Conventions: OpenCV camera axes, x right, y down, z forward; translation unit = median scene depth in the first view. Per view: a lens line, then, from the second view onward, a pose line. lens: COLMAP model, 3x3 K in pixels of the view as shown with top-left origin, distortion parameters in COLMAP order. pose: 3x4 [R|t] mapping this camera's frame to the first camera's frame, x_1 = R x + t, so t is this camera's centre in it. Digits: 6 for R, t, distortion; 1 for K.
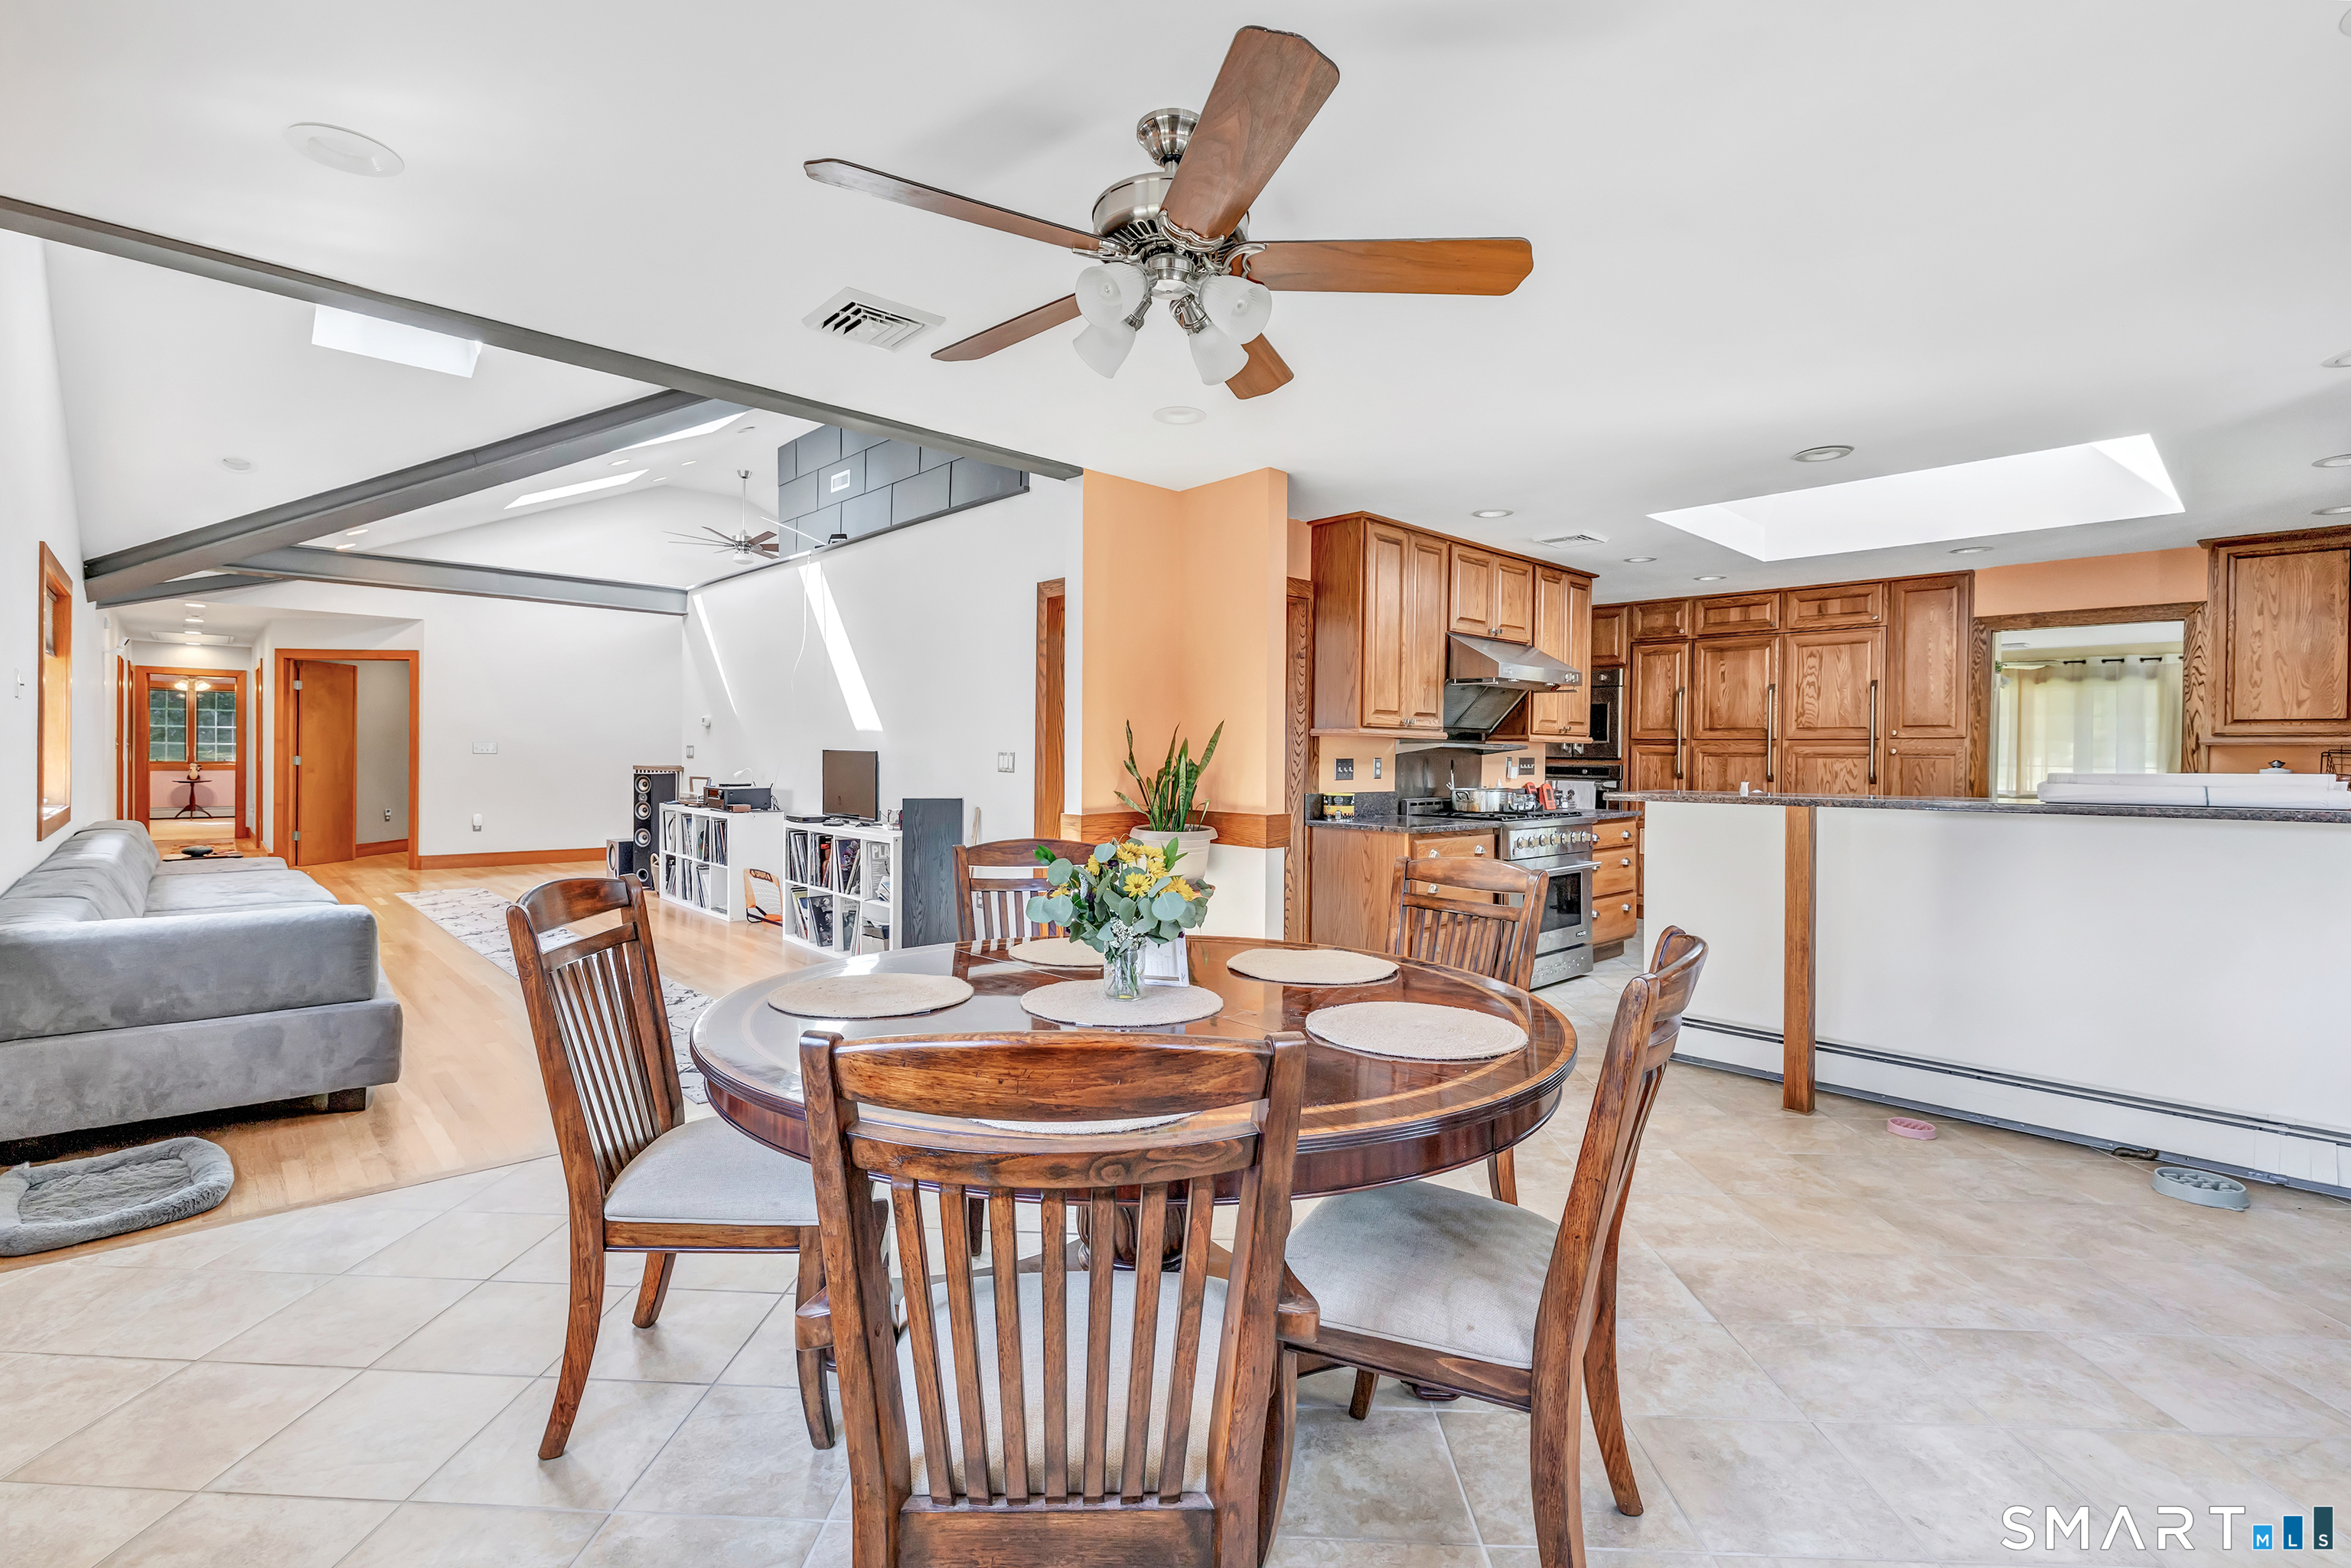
lens RADIAL K [[1065.6, 0, 1165.3], [0, 1065.6, 775.0], [0, 0, 1]] dist [-0.004492, 0.000277]
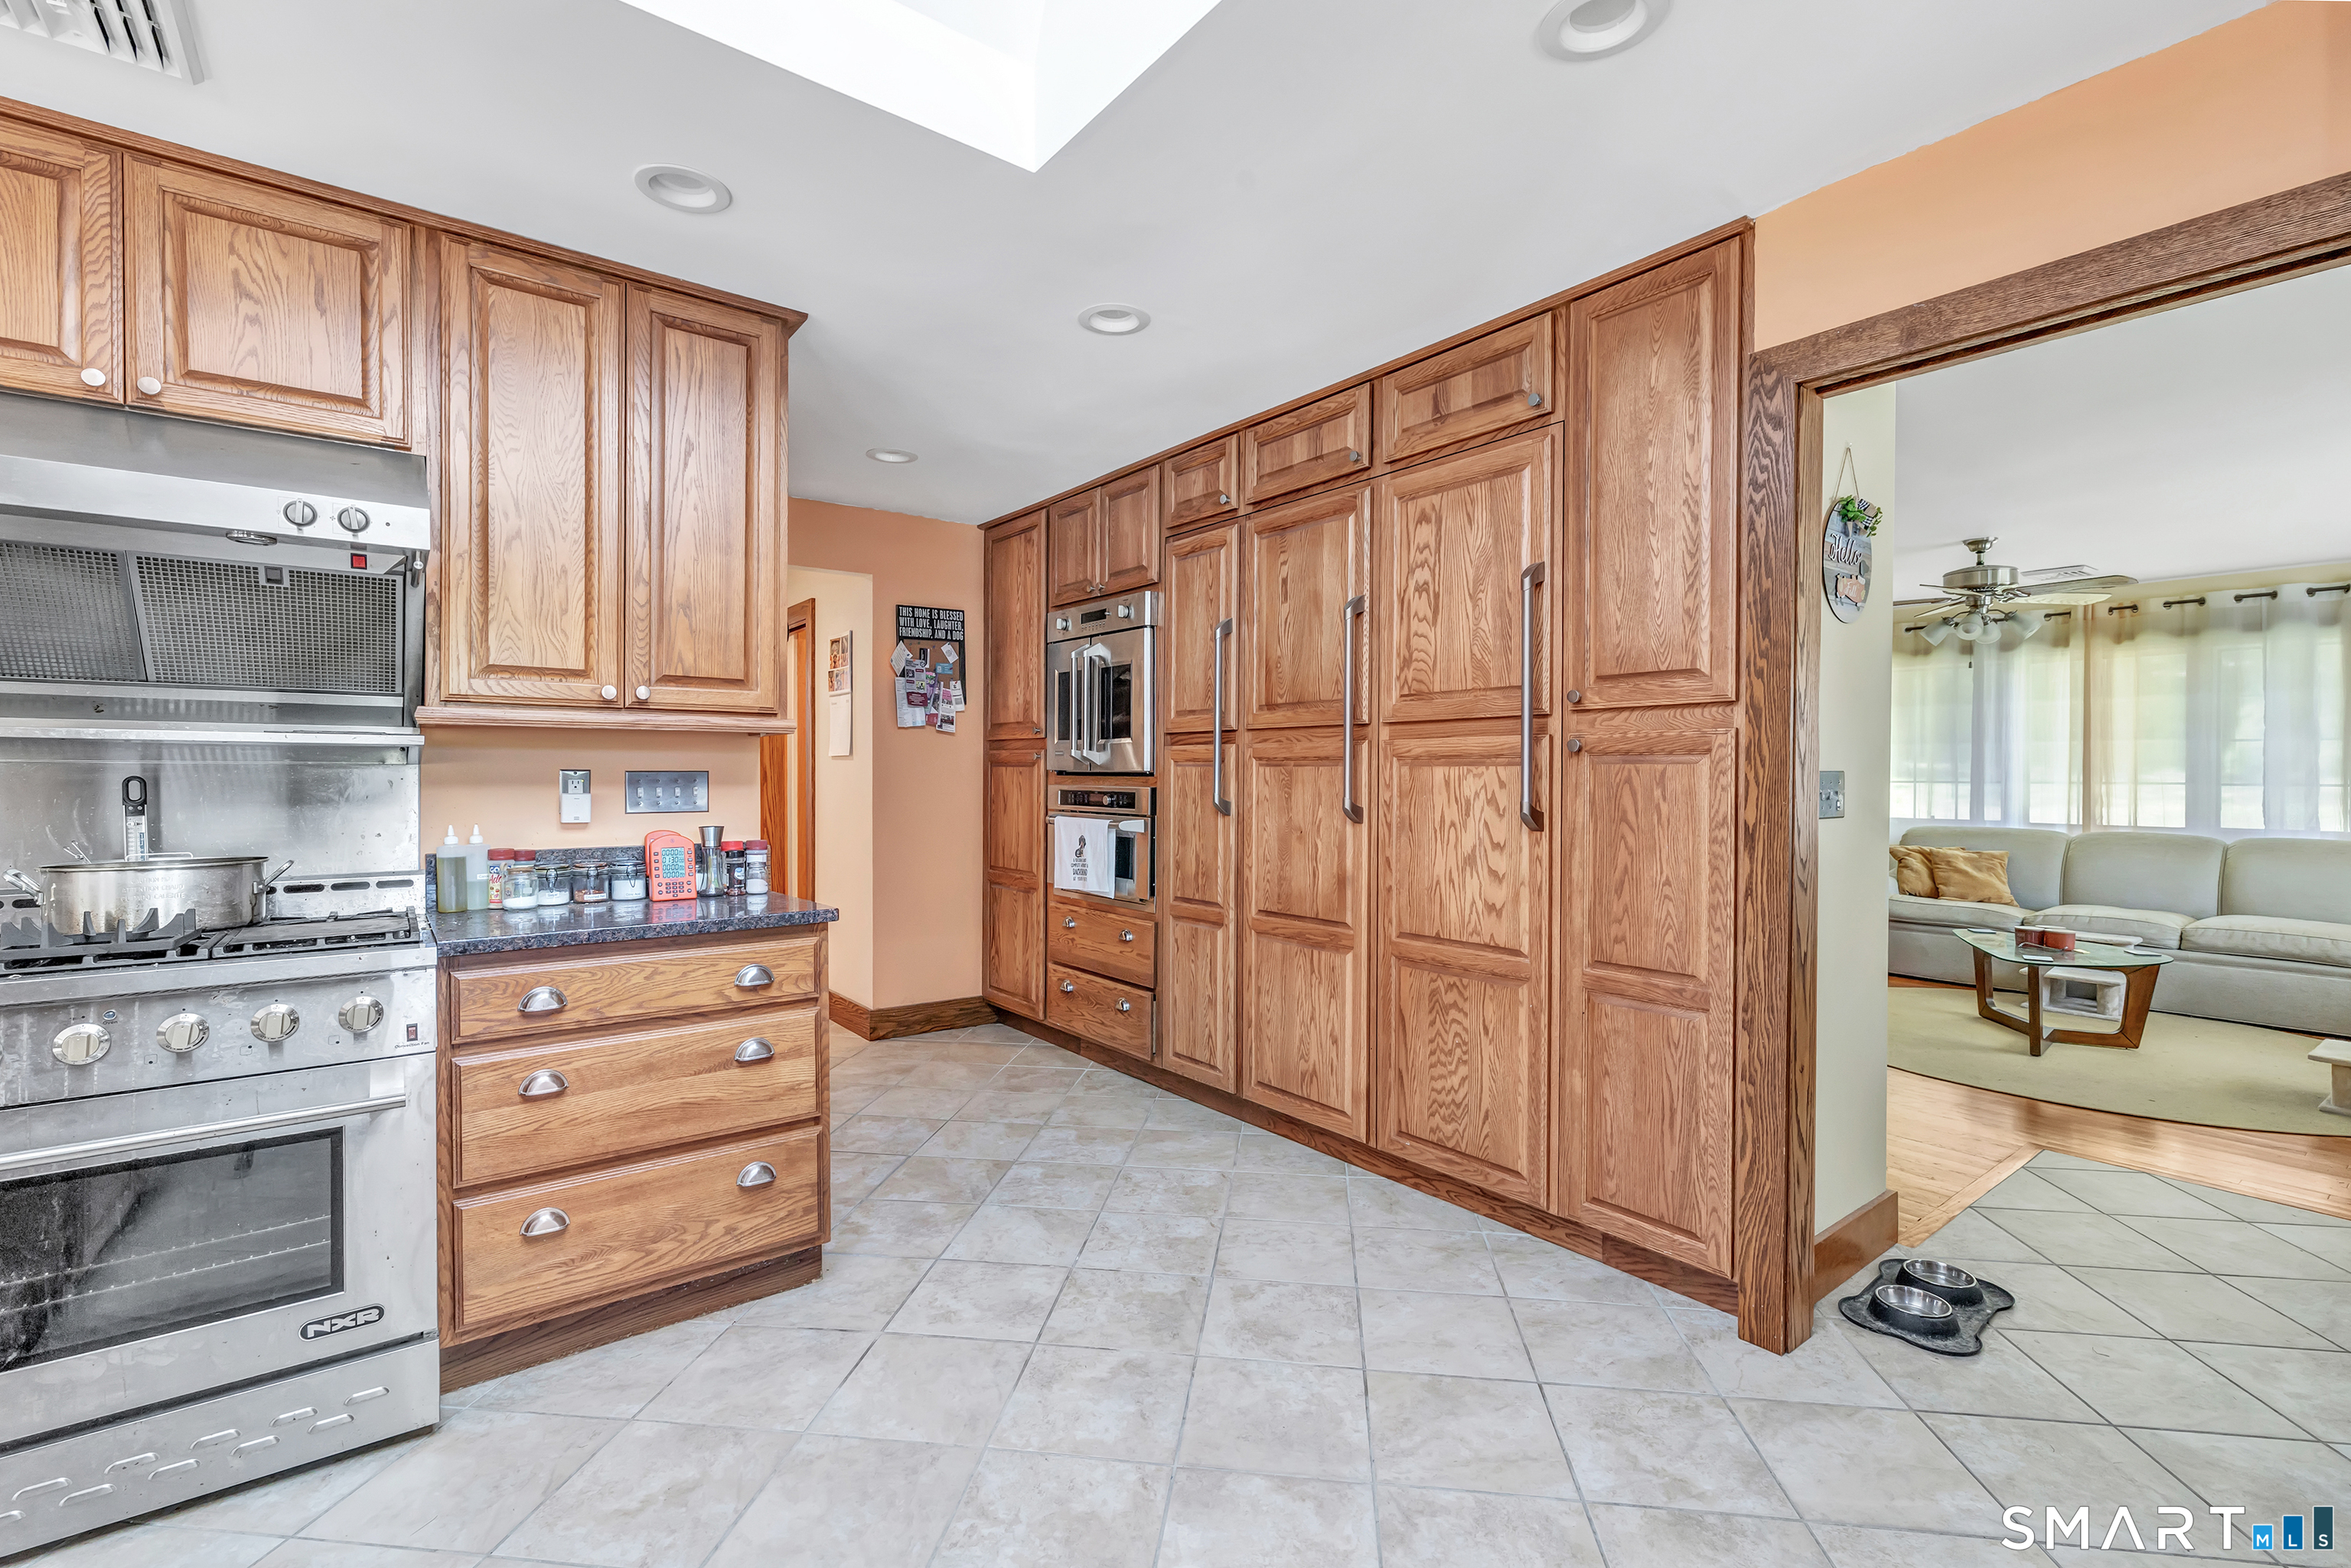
lens RADIAL K [[1065.6, 0, 1176.9], [0, 1065.6, 786.7], [0, 0, 1]] dist [-0.004492, 0.000277]
pose [[0.996370, -0.005558, -0.084943, 0.544663], [0.004537, 0.999915, -0.012199, -0.003431], [0.085004, 0.011770, 0.996311, 0.577454]]
